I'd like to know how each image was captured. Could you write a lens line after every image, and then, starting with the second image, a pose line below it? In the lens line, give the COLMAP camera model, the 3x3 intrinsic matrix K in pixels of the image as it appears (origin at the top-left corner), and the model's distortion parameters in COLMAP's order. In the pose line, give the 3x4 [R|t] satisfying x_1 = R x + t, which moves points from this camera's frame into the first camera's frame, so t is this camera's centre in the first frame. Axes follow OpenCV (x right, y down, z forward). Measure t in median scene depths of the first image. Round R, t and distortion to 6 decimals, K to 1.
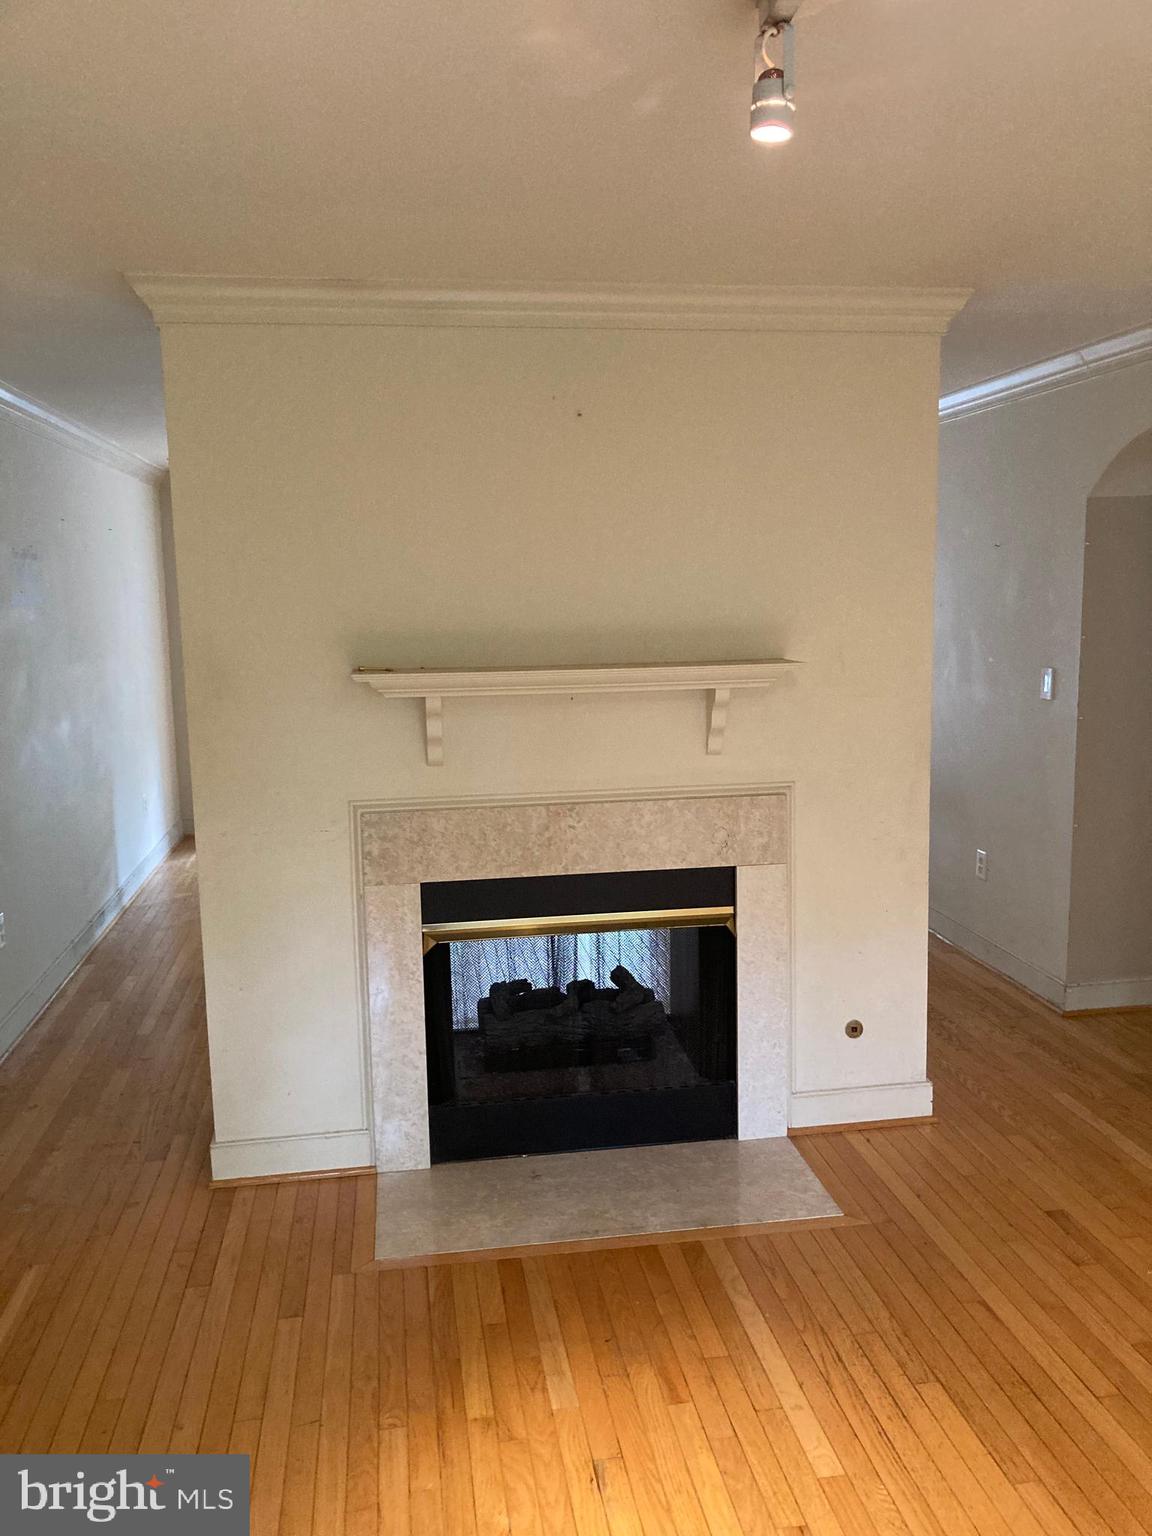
lens RADIAL K [[1261.9, 0, 576.0], [0, 1261.9, 768.0], [0, 0, 1]] dist [0.003330, 0.003089]
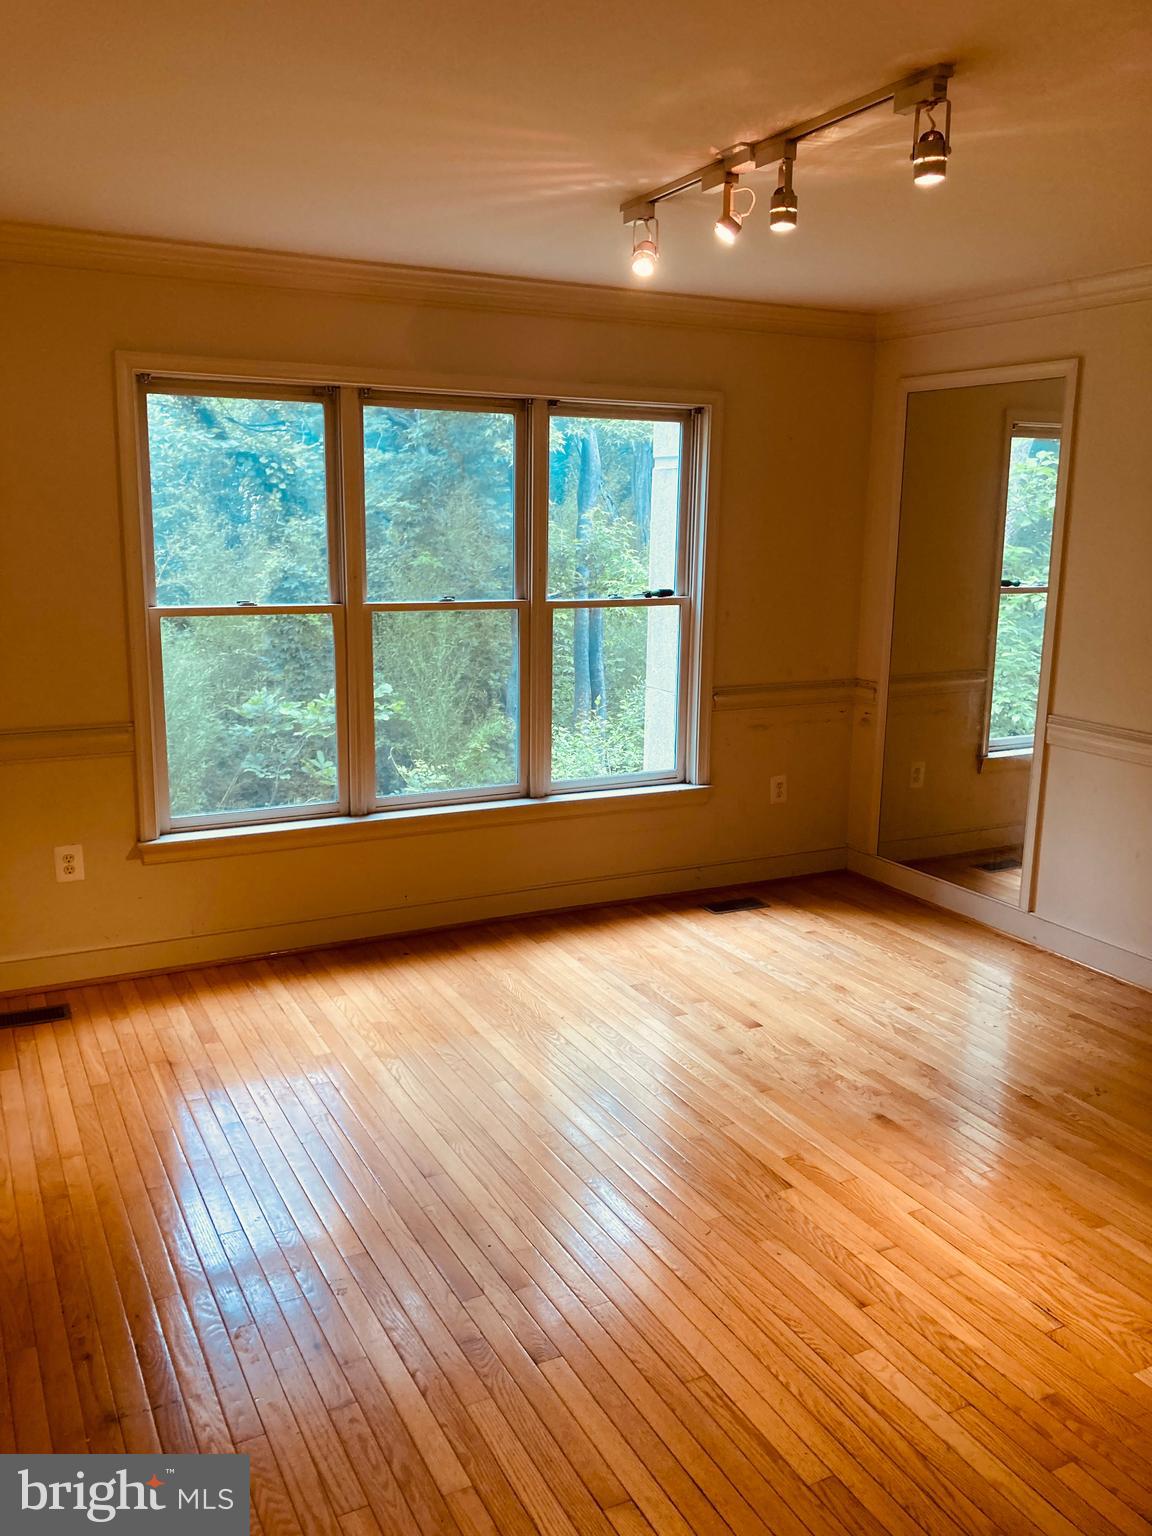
lens RADIAL K [[1261.9, 0, 576.0], [0, 1261.9, 768.0], [0, 0, 1]] dist [0.003330, 0.003089]
pose [[-0.946746, 0.082167, -0.311321, 0.686855], [-0.028476, 0.941735, 0.335150, -0.246317], [0.320719, 0.326167, -0.889244, 1.620299]]
